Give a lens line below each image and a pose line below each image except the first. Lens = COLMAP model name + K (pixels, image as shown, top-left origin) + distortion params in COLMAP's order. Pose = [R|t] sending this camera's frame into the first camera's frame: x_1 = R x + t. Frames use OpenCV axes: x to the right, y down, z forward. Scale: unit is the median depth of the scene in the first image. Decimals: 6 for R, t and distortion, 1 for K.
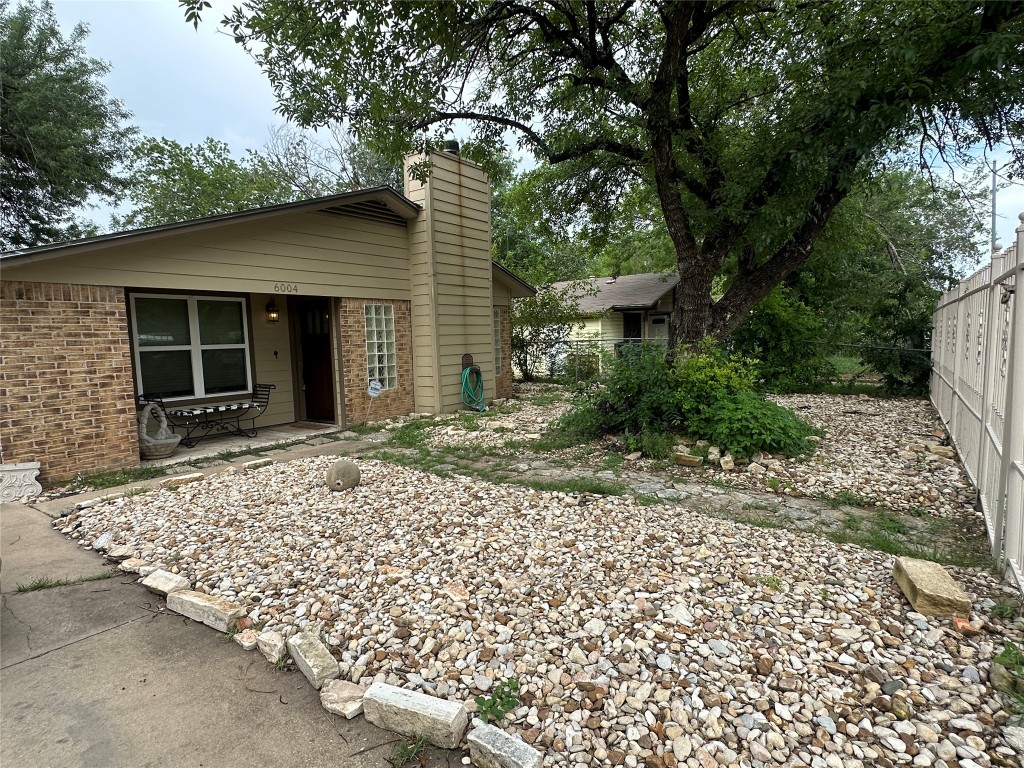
lens RADIAL K [[538.2, 0, 511.5], [0, 538.2, 386.8], [0, 0, 1]] dist [-0.016942, -0.000737]
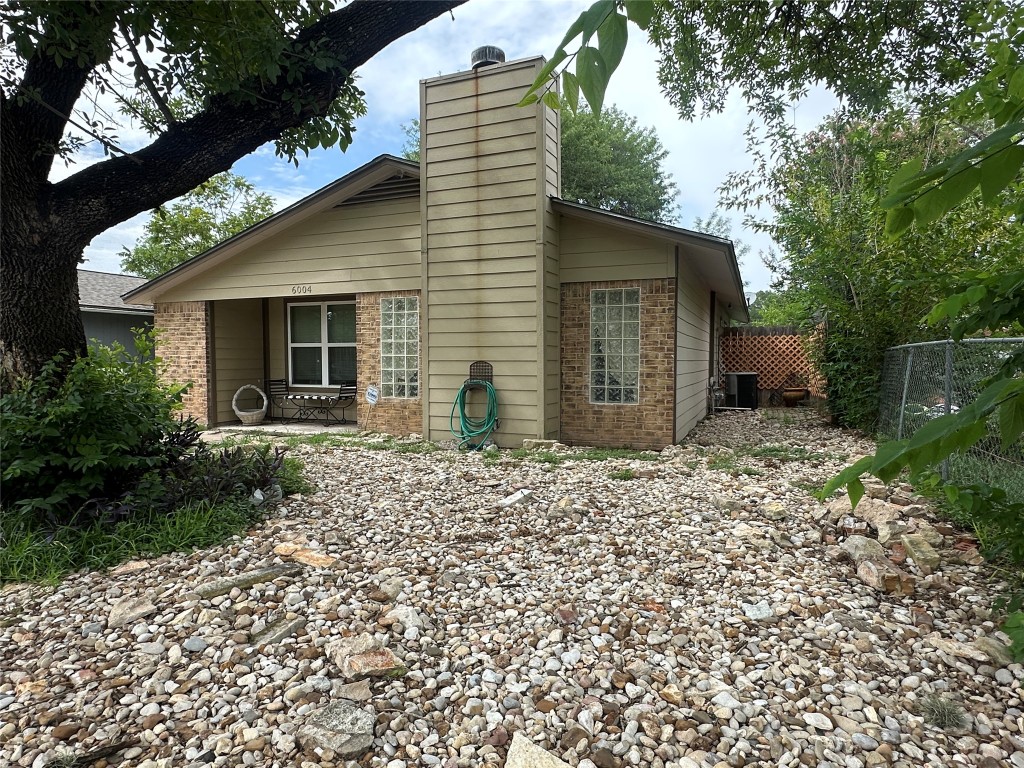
lens RADIAL K [[615.3, 0, 509.7], [0, 615.3, 387.3], [0, 0, 1]] dist [0.001562, 0.000065]
pose [[0.227913, 0.074606, -0.970819, 0.751567], [-0.095603, 0.993957, 0.053940, -0.082942], [0.968977, 0.080520, 0.233669, 0.965808]]
